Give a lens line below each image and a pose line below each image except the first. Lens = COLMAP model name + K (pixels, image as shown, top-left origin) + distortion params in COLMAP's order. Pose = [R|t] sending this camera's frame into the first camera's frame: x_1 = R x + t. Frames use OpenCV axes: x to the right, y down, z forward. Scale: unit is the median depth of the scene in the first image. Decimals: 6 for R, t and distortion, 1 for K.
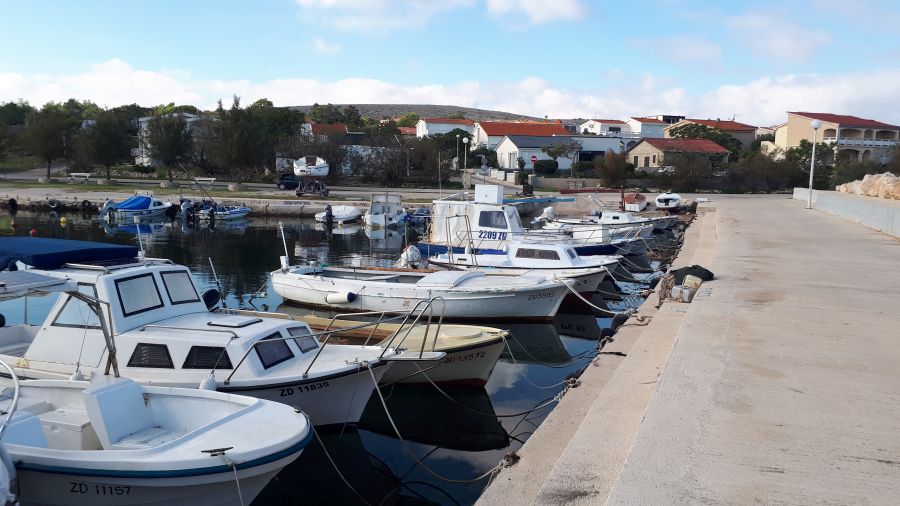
lens RADIAL K [[795.2, 0, 450.0], [0, 795.2, 253.0], [0, 0, 1]] dist [0.253214, -0.394205]
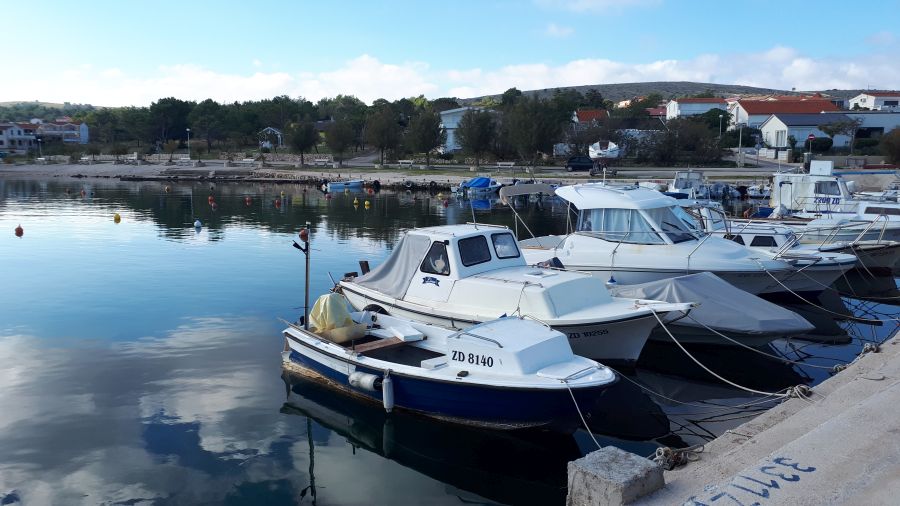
lens RADIAL K [[795.2, 0, 450.0], [0, 795.2, 253.0], [0, 0, 1]] dist [0.253214, -0.394205]
pose [[0.963027, 0.021767, -0.268525, -0.045942], [-0.016123, 0.999601, 0.023206, 0.010997], [0.268922, -0.018019, 0.962993, -0.115403]]
